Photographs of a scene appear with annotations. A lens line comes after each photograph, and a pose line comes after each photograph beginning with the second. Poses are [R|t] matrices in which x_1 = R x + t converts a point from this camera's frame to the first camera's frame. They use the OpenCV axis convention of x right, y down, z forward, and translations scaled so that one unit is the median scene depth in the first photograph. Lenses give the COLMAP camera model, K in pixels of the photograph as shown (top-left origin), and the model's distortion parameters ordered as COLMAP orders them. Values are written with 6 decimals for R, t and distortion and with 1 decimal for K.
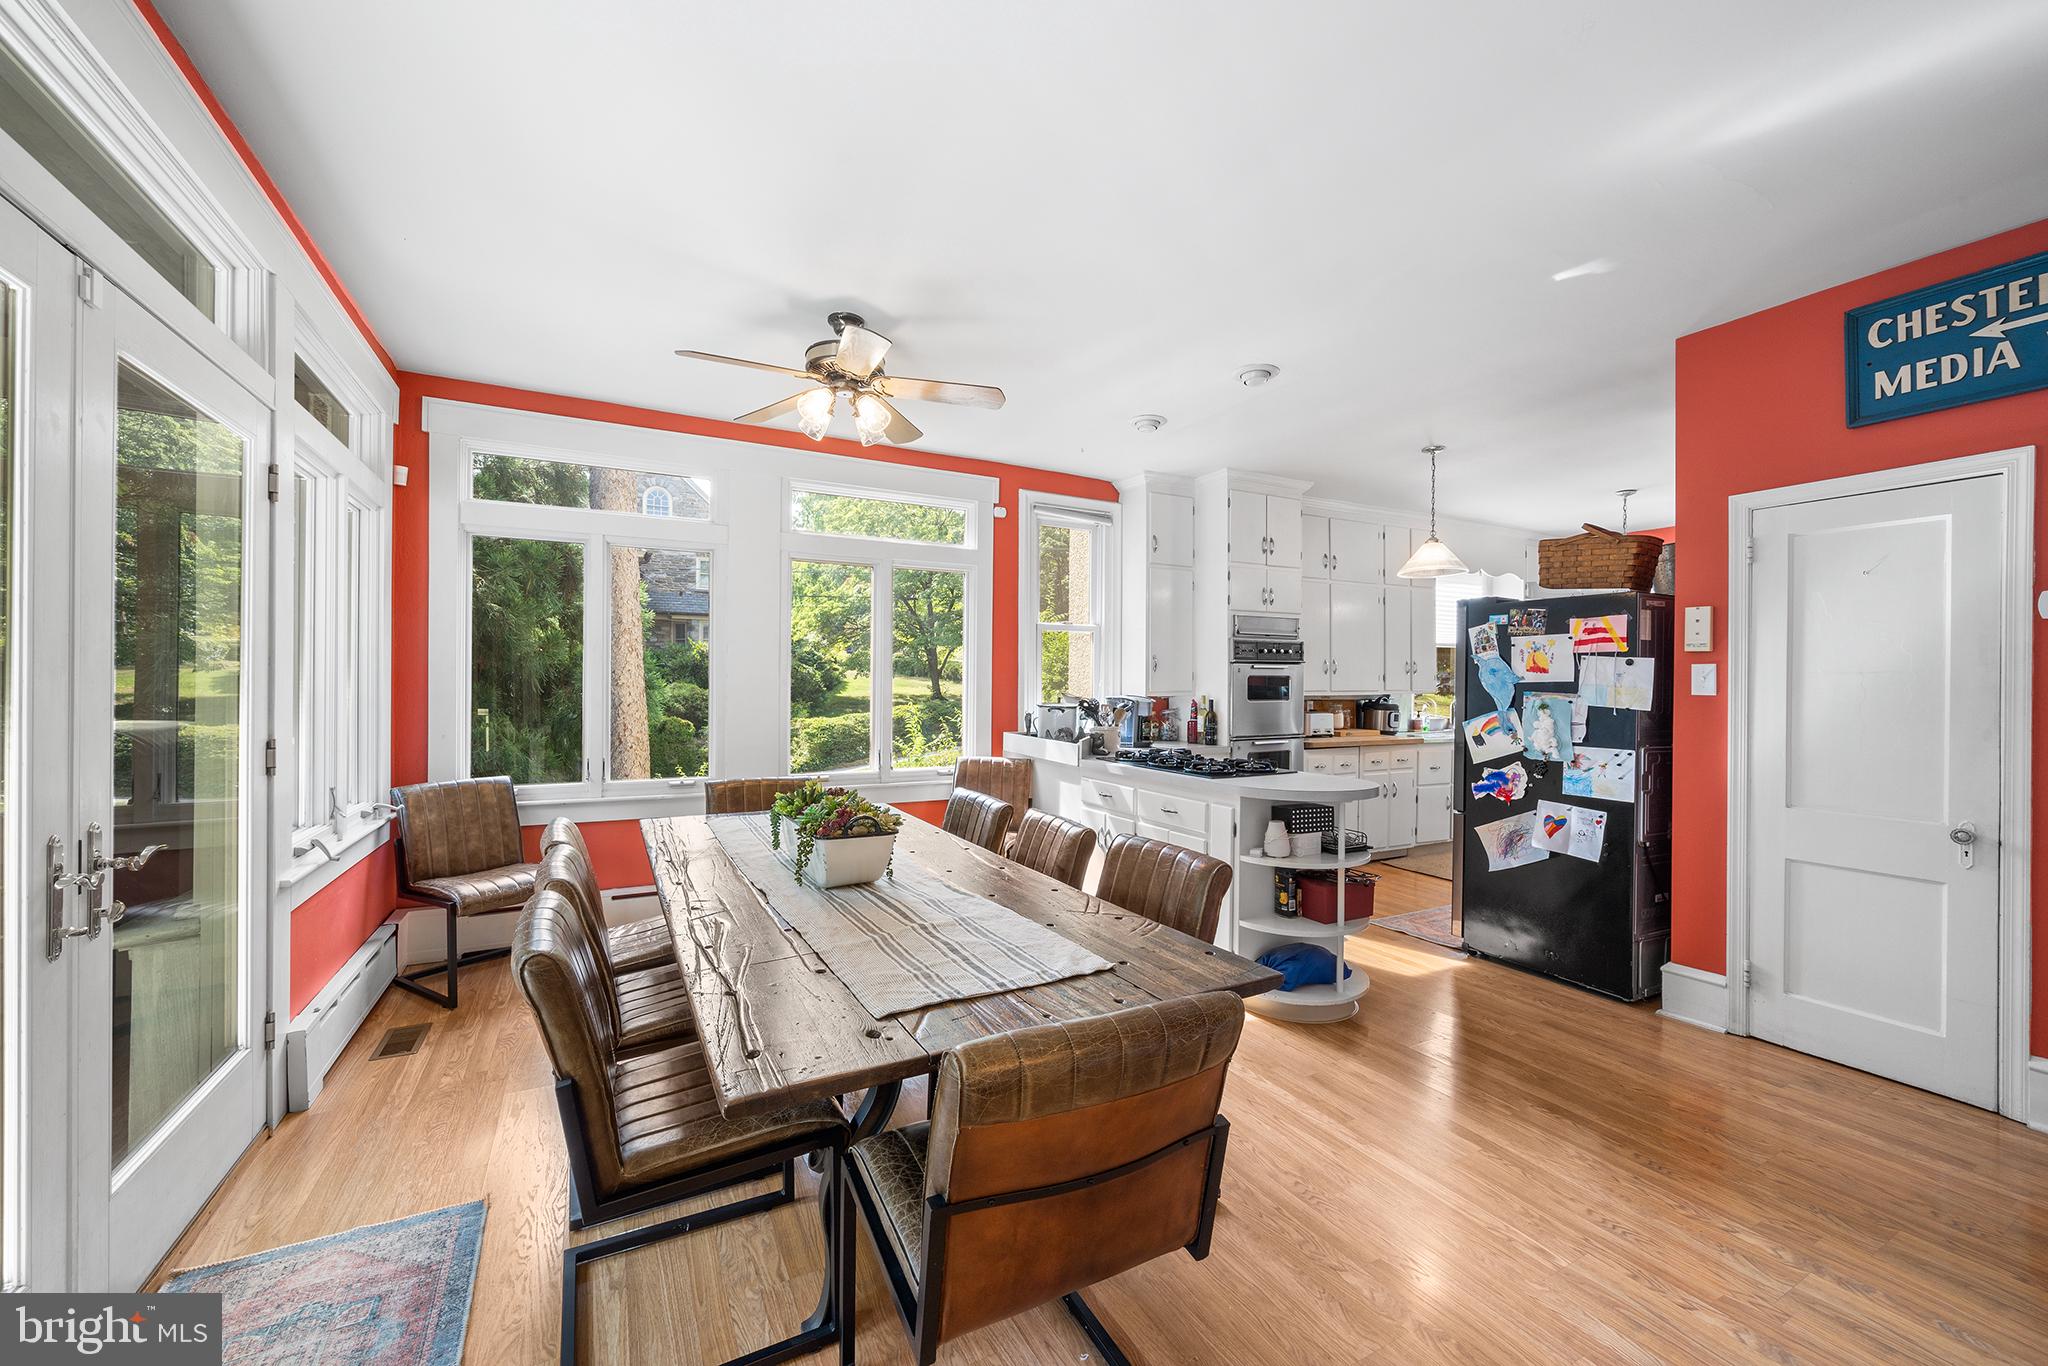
lens RADIAL K [[788.7, 0, 1023.8], [0, 788.7, 684.6], [0, 0, 1]] dist [-0.003038, 0.000015]
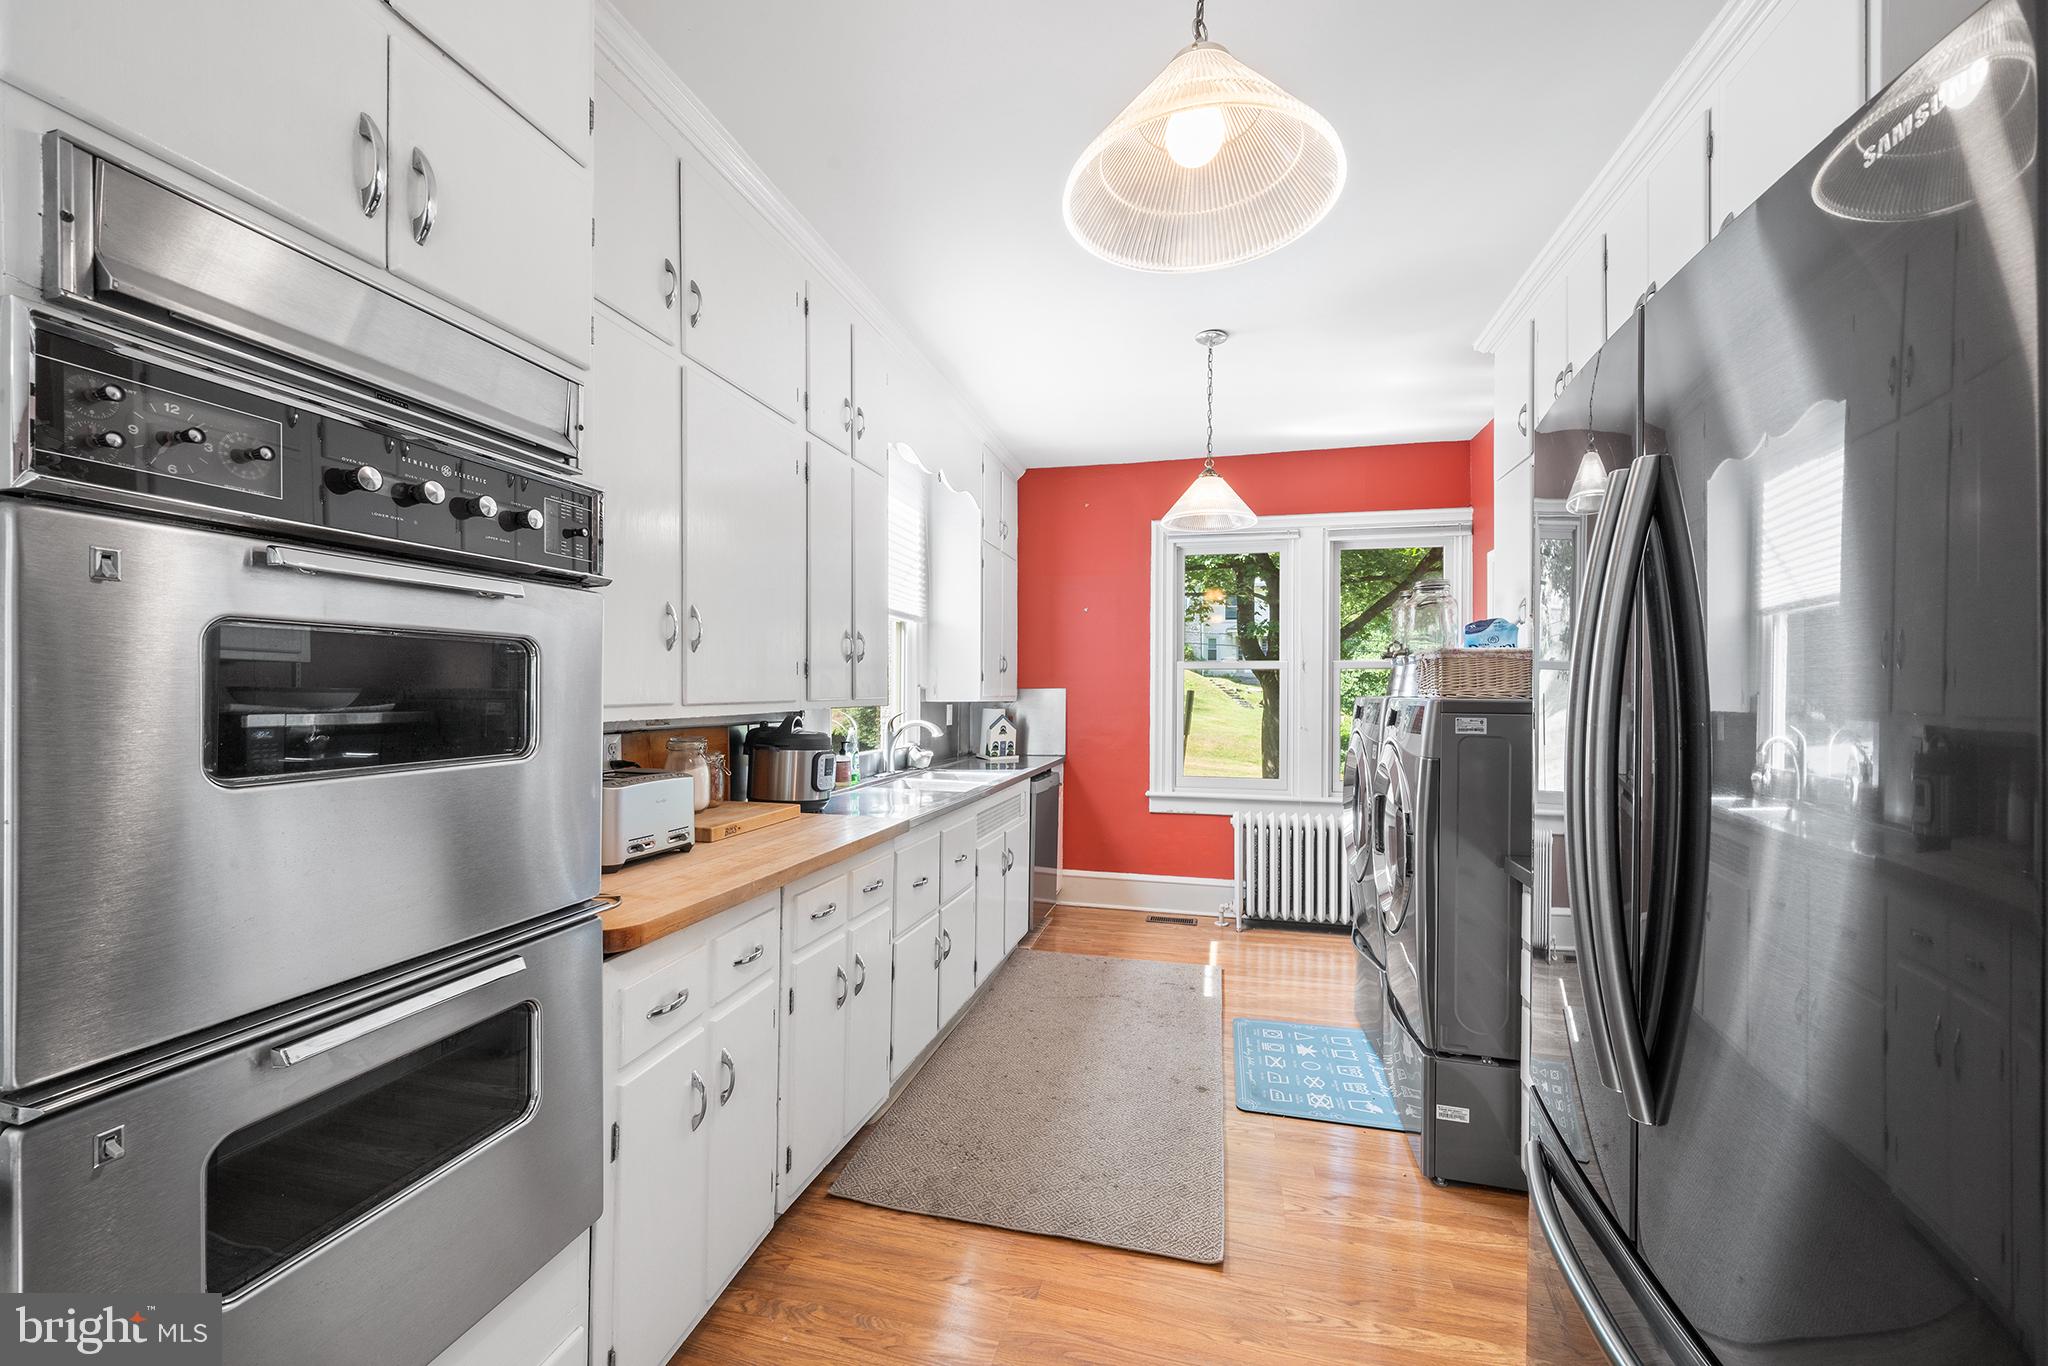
lens RADIAL K [[823.7, 0, 1018.4], [0, 823.7, 690.0], [0, 0, 1]] dist [-0.000659, -0.000230]
pose [[0.665805, 0.001373, 0.746124, 0.393808], [-0.002242, 0.999997, 0.000160, 0.003089], [-0.746122, -0.001779, 0.665806, 1.147169]]
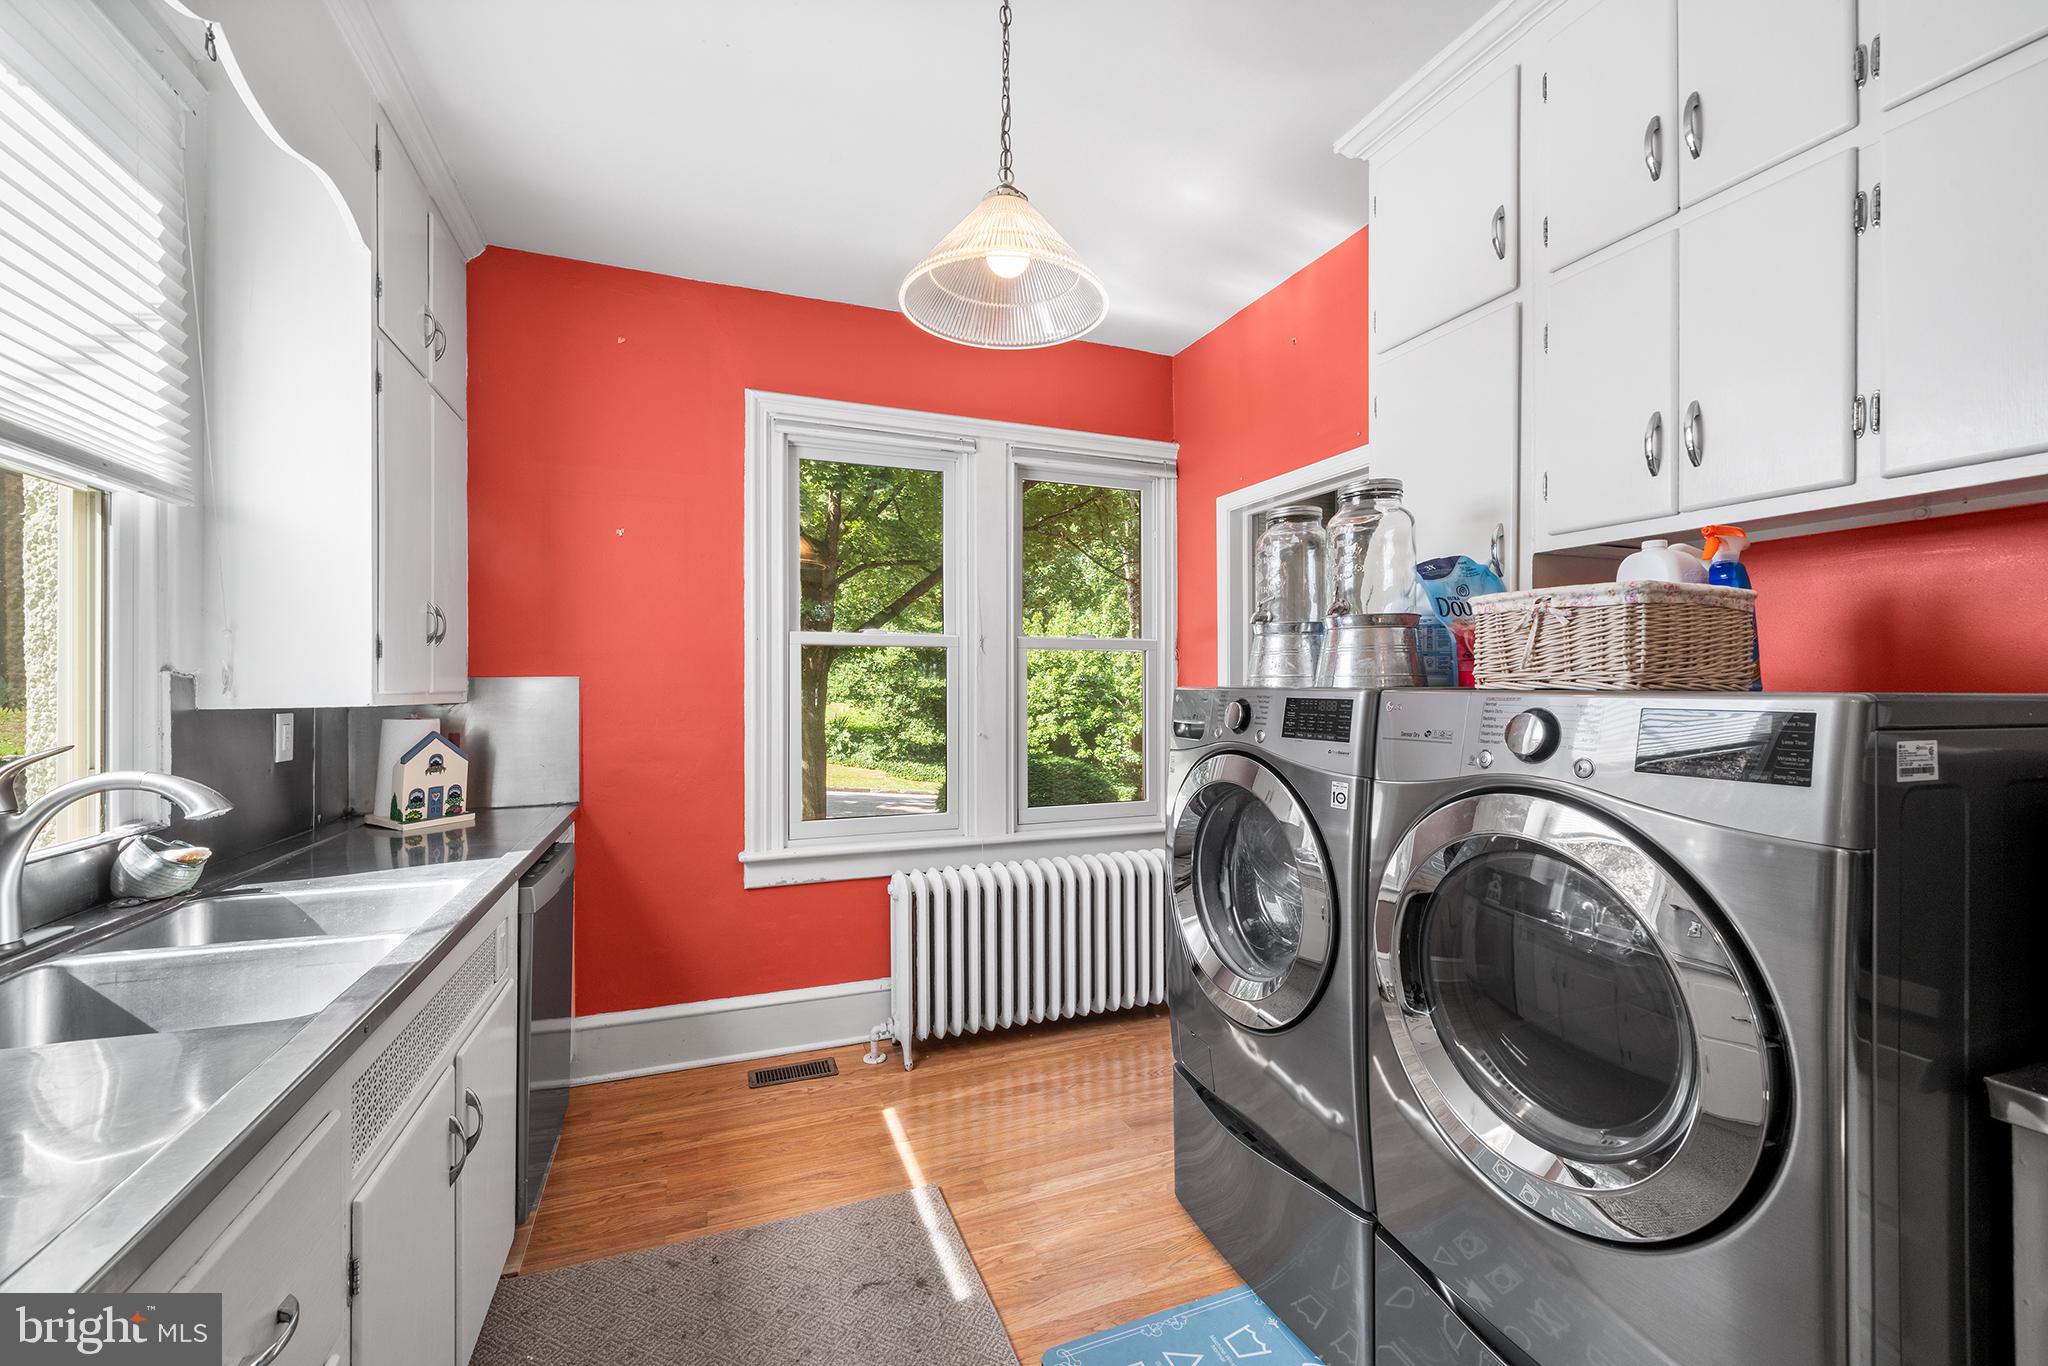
lens RADIAL K [[823.7, 0, 1025.1], [0, 823.7, 682.8], [0, 0, 1]] dist [-0.000659, -0.000230]
pose [[0.112336, -0.002274, 0.993668, 0.818404], [0.002352, 0.999995, 0.002023, 0.005781], [-0.993667, 0.002110, 0.112341, 1.555305]]
